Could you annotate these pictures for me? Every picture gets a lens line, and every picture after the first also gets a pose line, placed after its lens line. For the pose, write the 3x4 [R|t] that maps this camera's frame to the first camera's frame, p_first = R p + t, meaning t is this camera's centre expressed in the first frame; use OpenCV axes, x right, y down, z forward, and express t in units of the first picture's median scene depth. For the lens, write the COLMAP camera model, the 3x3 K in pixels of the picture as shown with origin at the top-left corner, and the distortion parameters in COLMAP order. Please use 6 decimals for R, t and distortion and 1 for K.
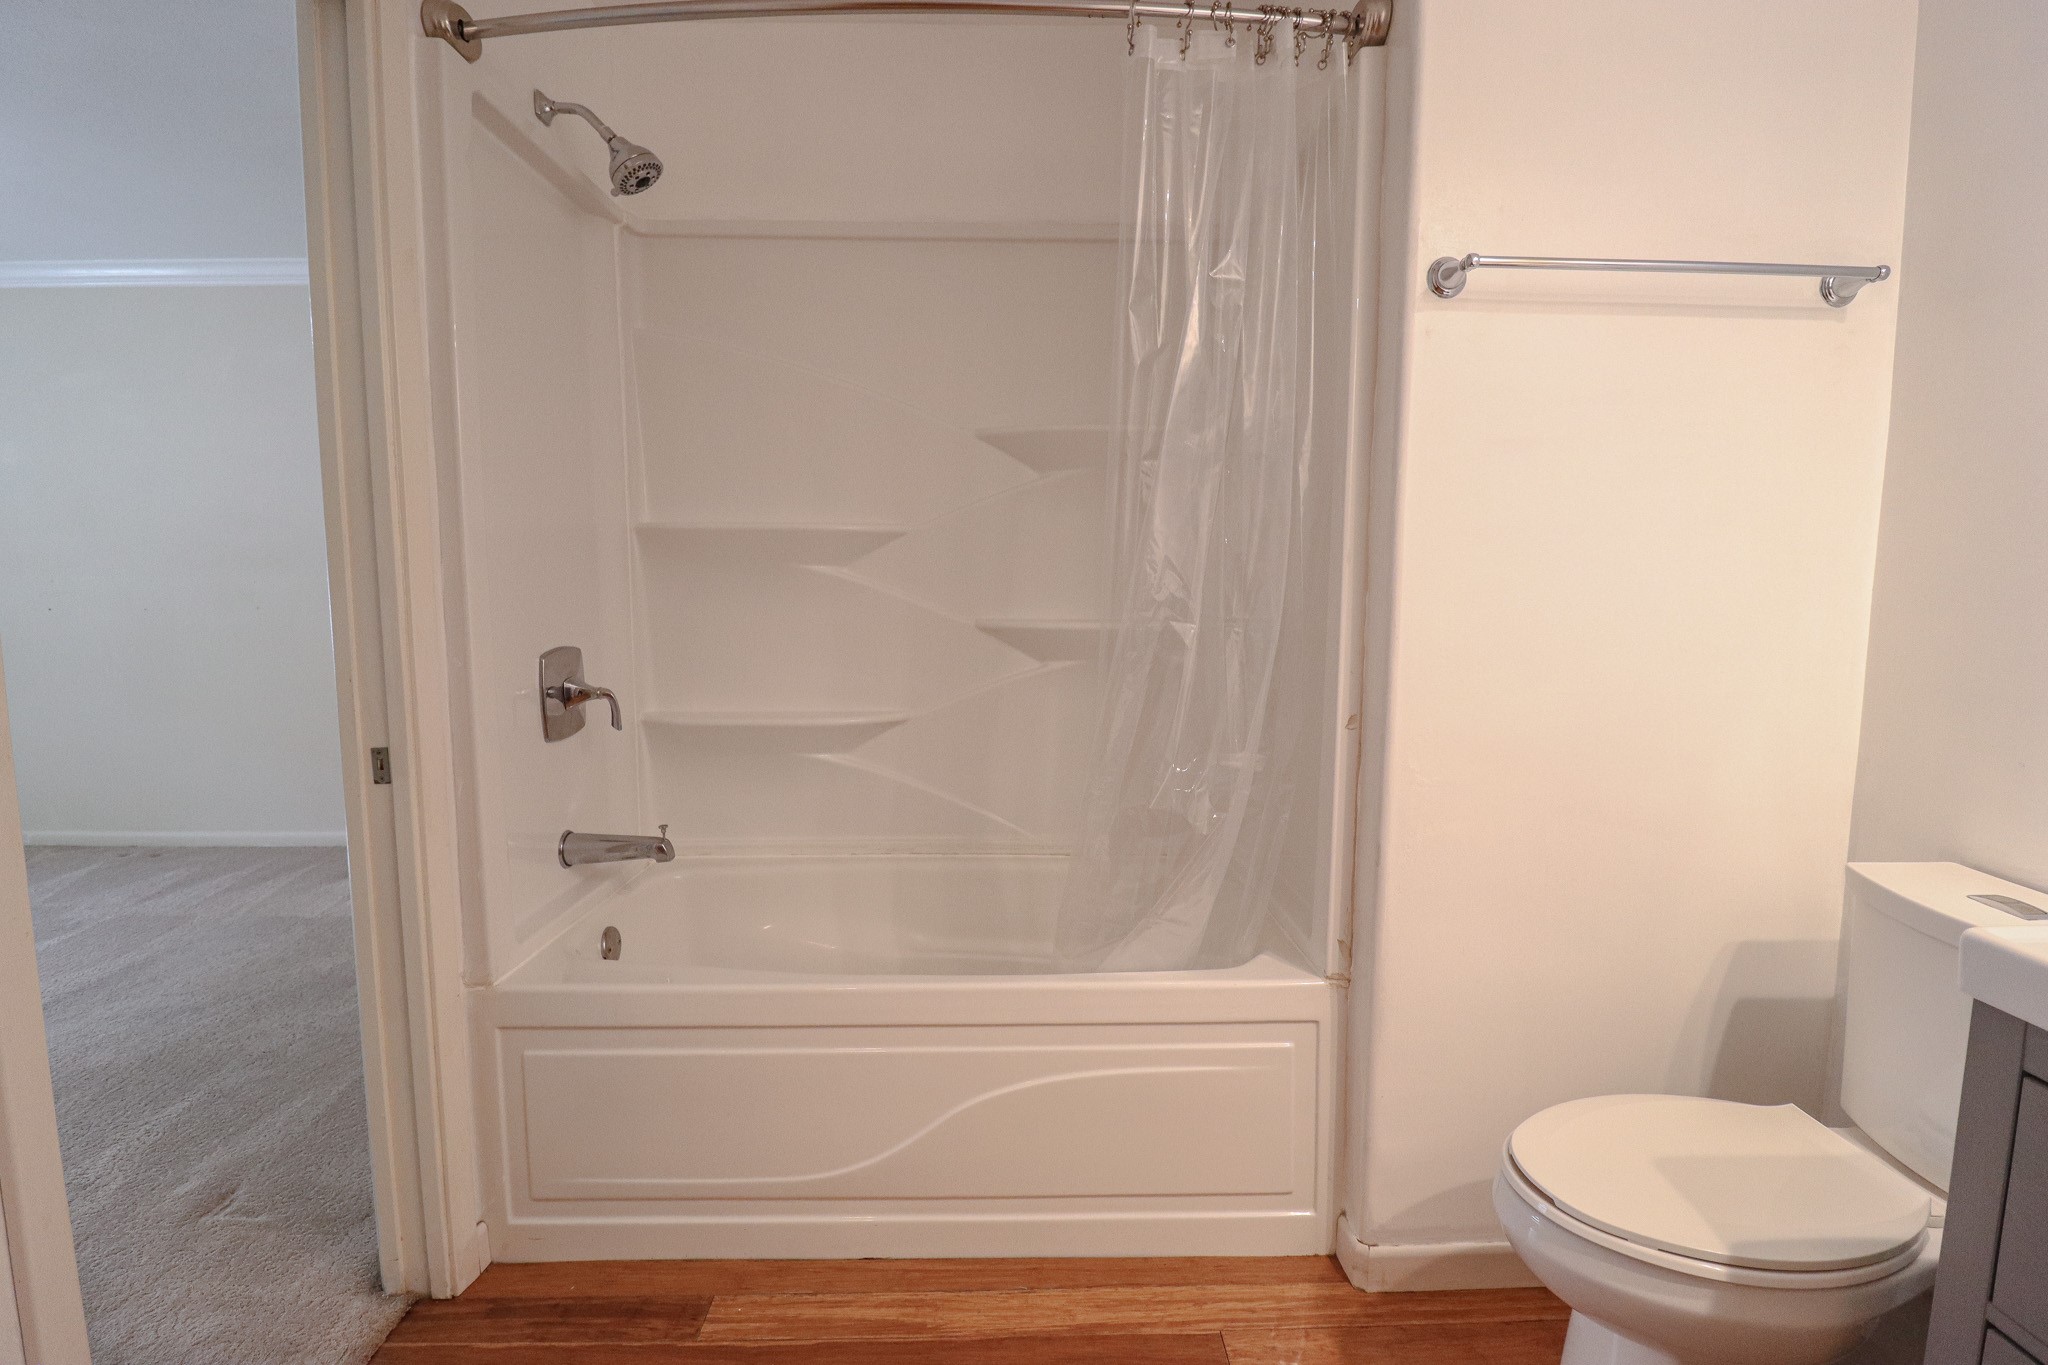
lens RADIAL K [[959.4, 0, 1030.2], [0, 959.4, 676.8], [0, 0, 1]] dist [0.003090, -0.013159]
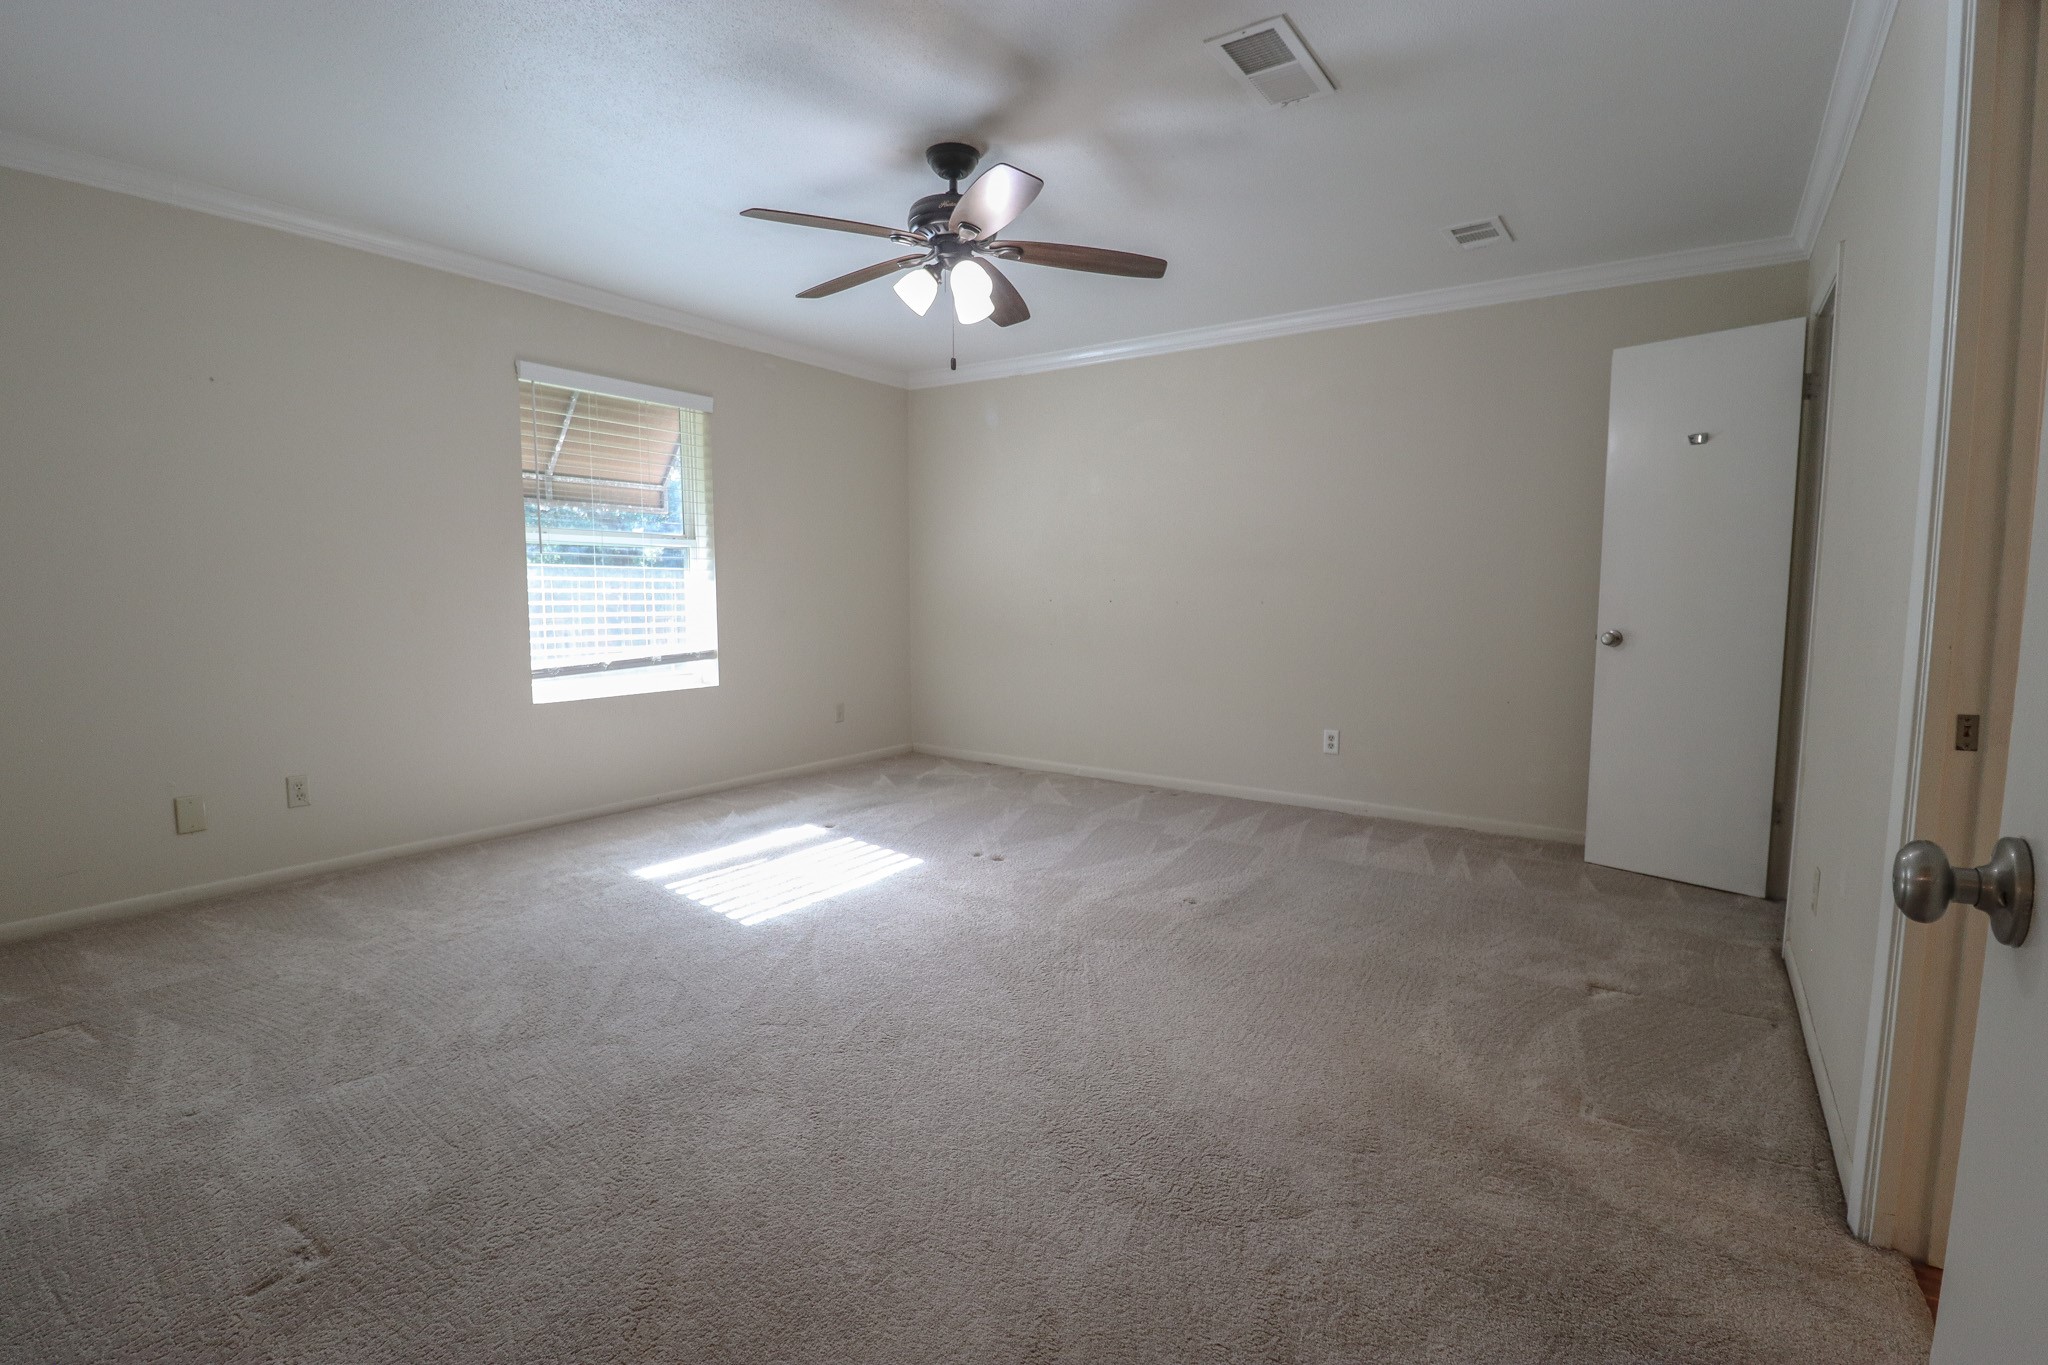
lens RADIAL K [[940.3, 0, 1026.0], [0, 940.3, 675.5], [0, 0, 1]] dist [0.000533, -0.012046]
pose [[0.803323, 0.050246, -0.593420, -0.732025], [-0.059235, 0.998235, 0.004335, 0.071205], [0.592590, 0.031669, 0.804881, -0.313616]]
